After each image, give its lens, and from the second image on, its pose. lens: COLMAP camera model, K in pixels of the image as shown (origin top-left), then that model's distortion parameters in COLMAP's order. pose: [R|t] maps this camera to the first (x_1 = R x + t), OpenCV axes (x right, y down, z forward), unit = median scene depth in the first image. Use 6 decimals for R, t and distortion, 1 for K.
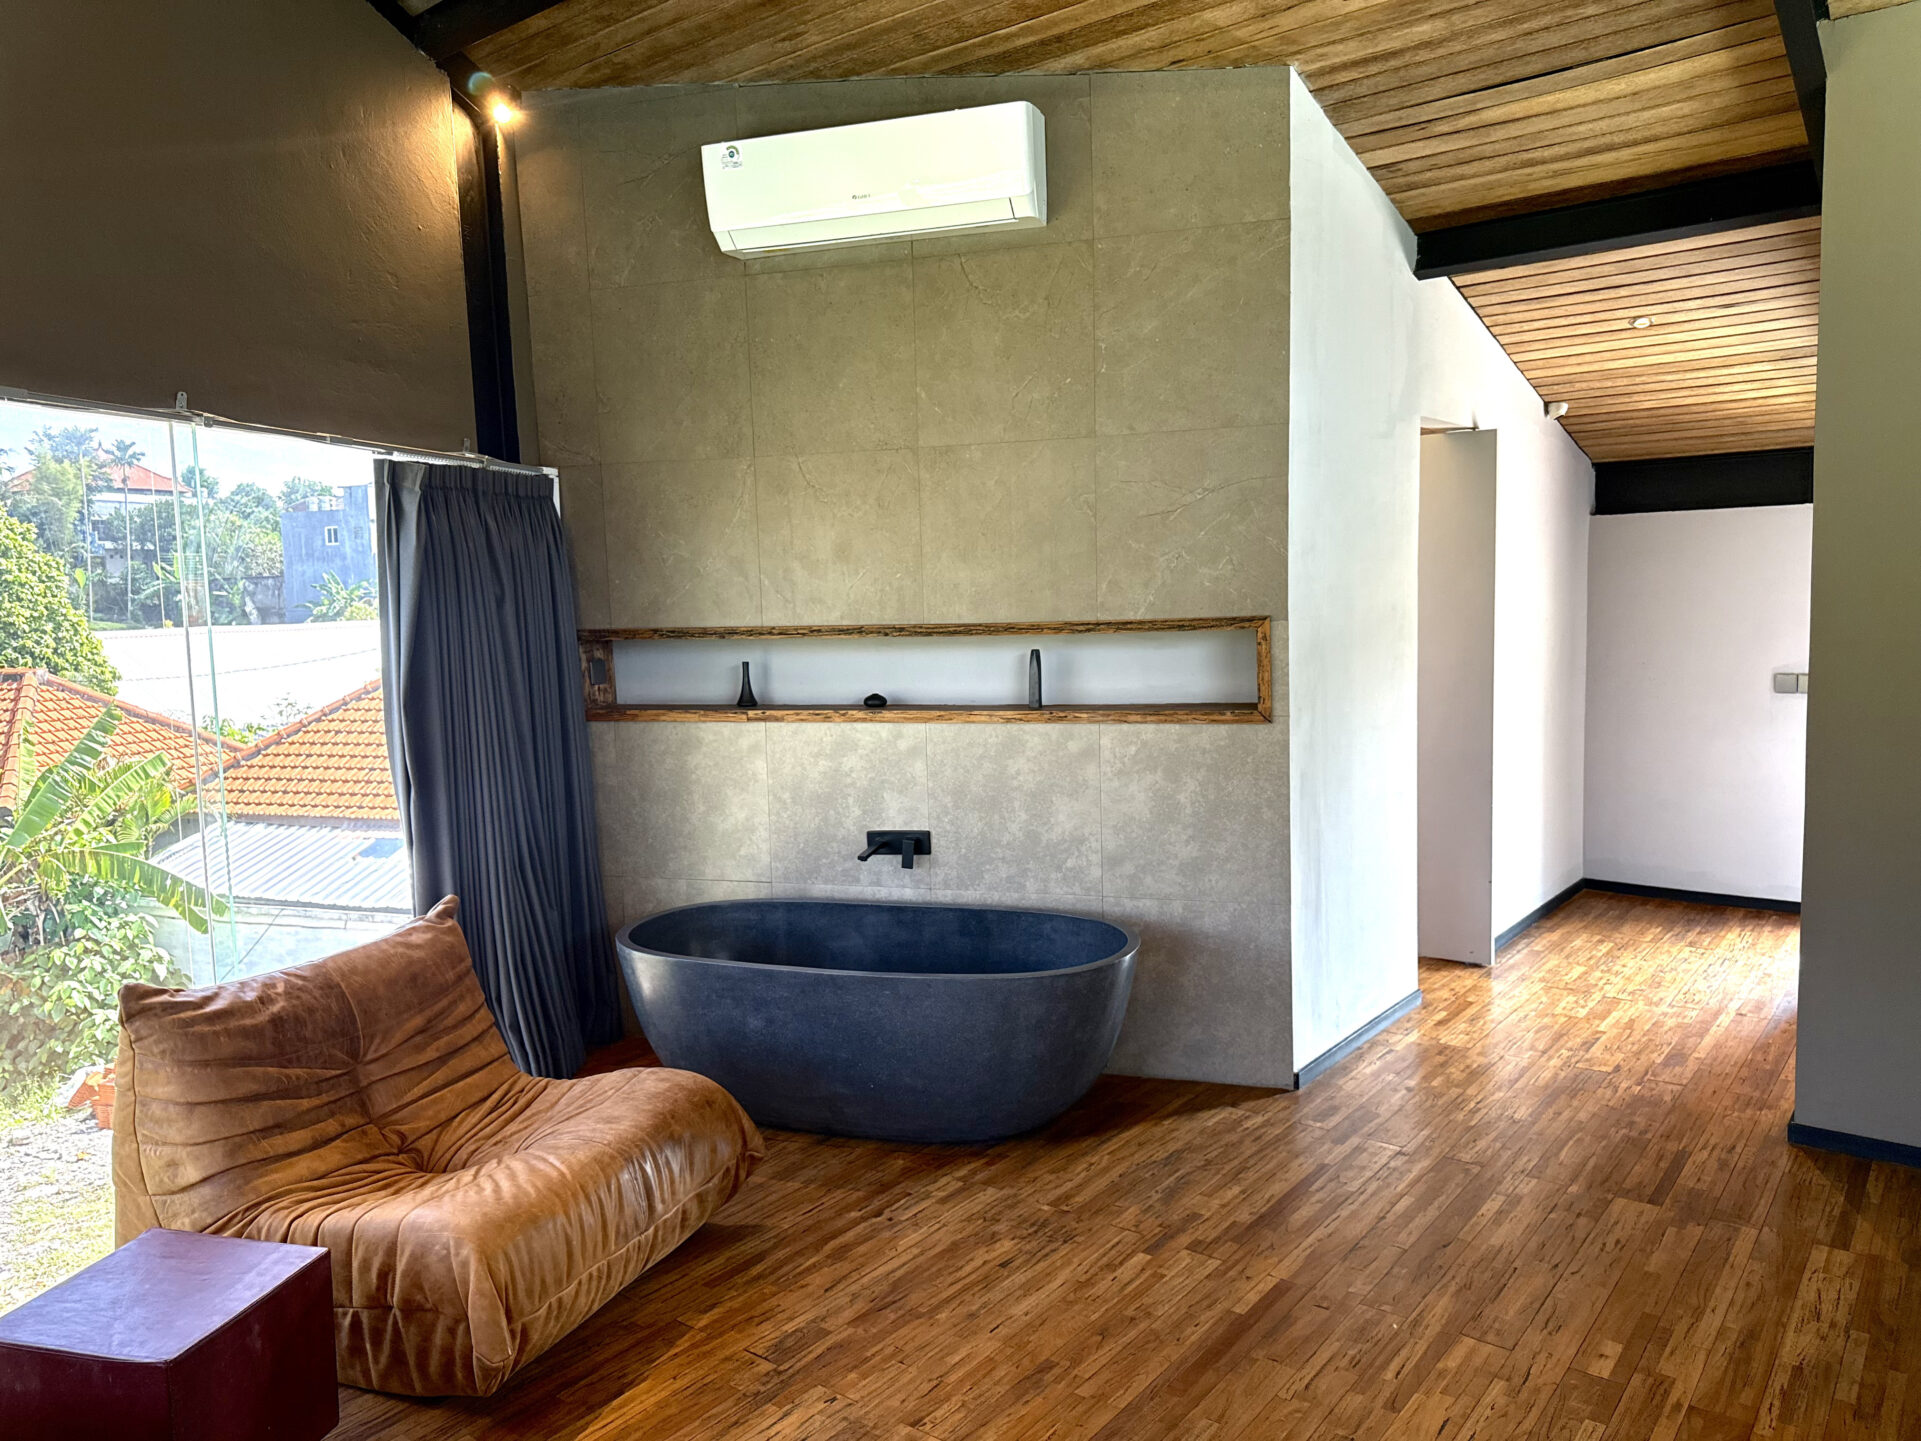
lens RADIAL K [[1368.1, 0, 962.4], [0, 1368.1, 711.4], [0, 0, 1]] dist [0.056056, -0.054570]
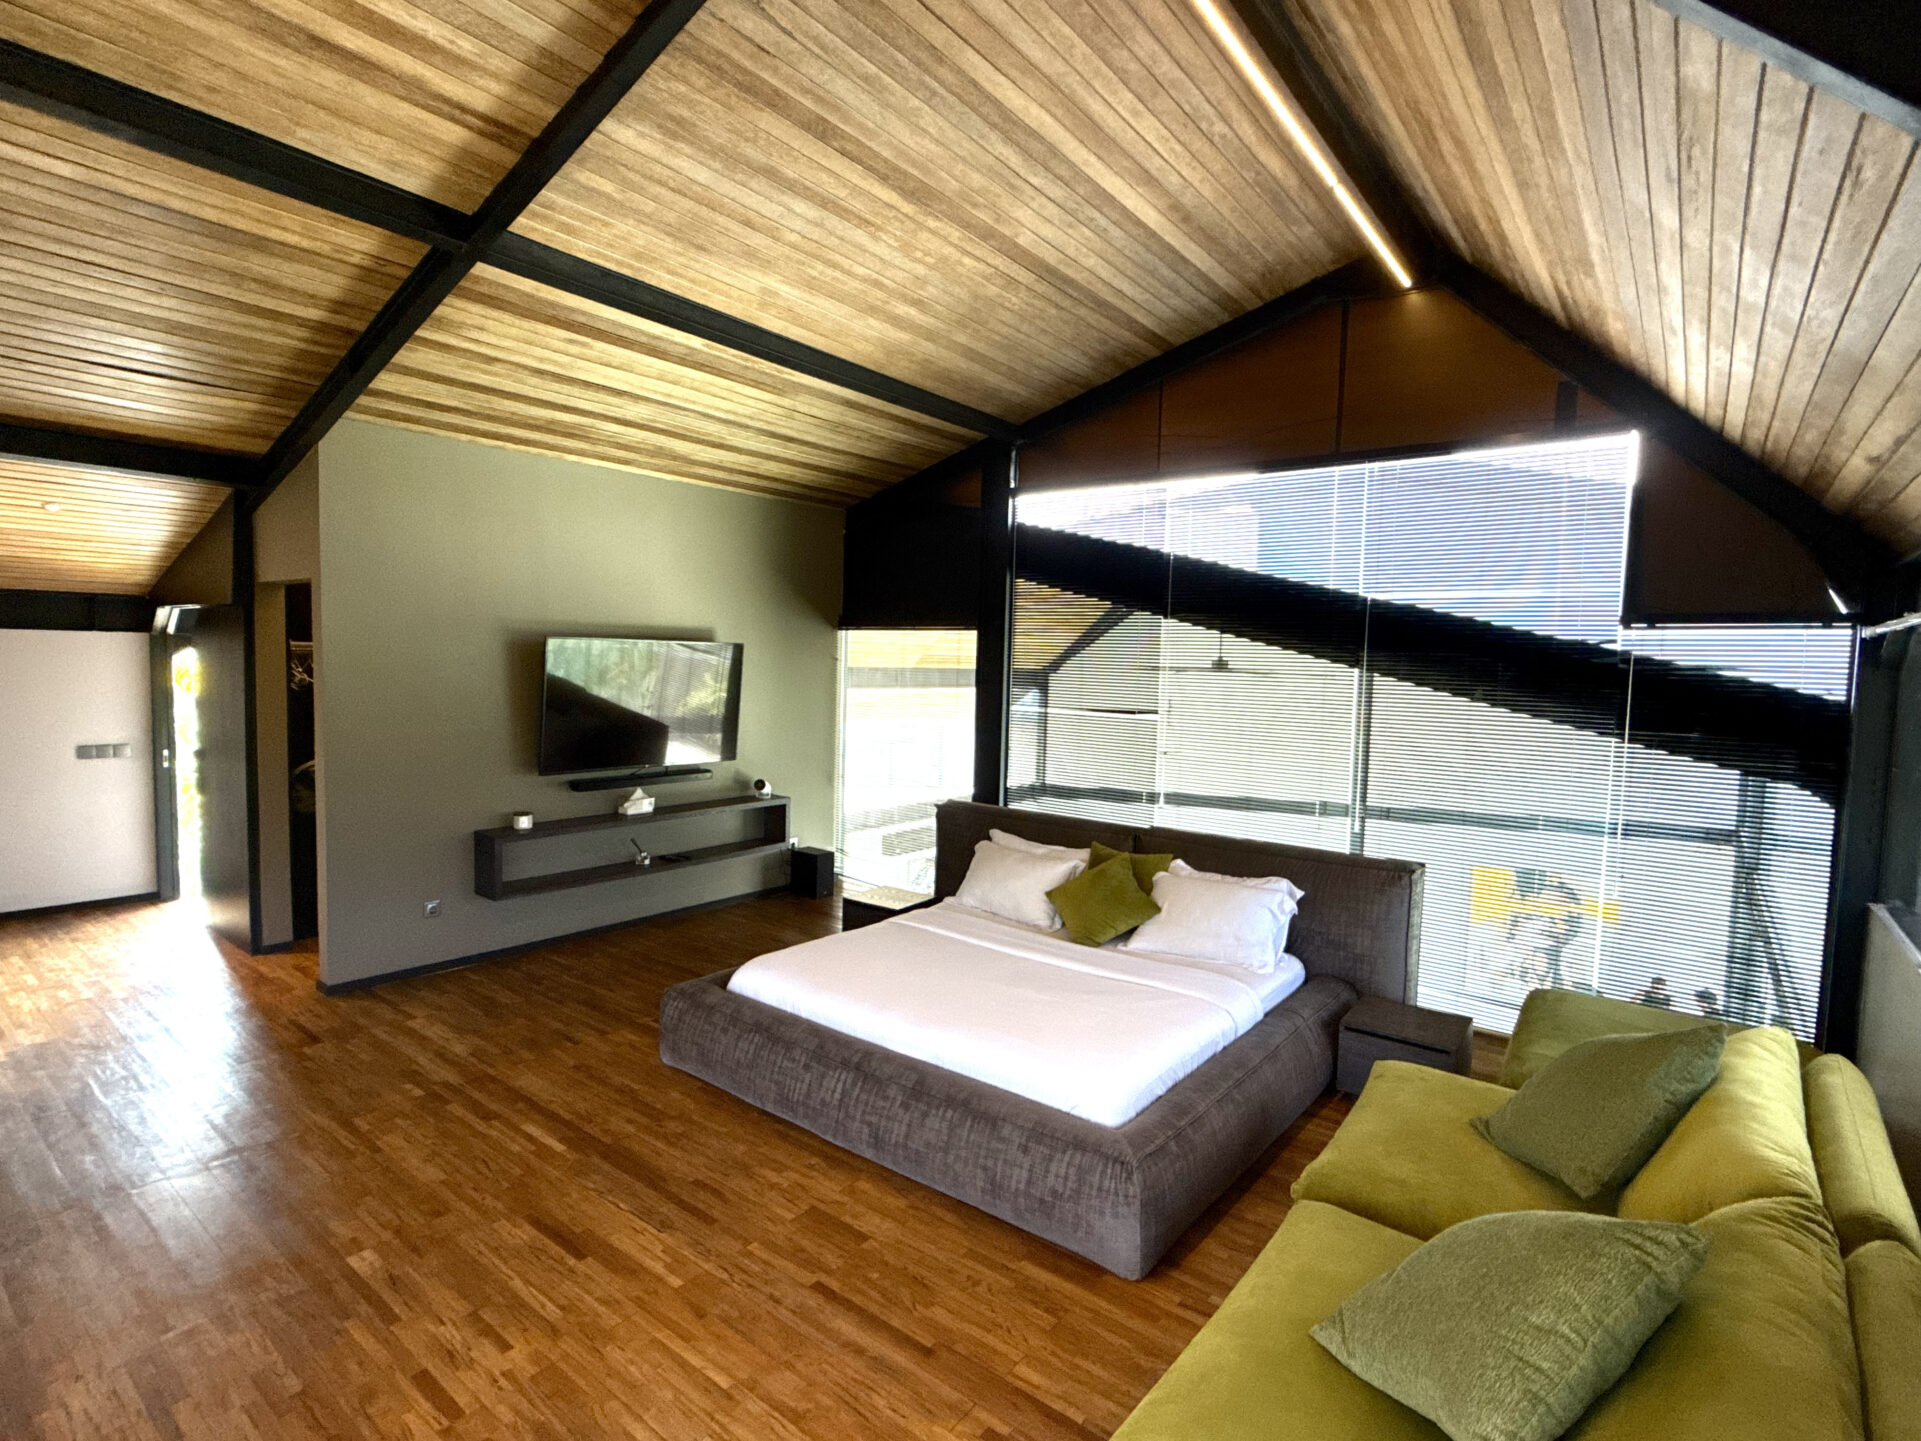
lens RADIAL K [[961.2, 0, 987.5], [0, 961.2, 726.8], [0, 0, 1]] dist [-0.002446, -0.000461]
pose [[-0.024467, -0.046210, 0.998632, -0.617183], [0.058305, 0.997165, 0.047570, -0.056105], [-0.997999, 0.059389, -0.021704, 0.099851]]
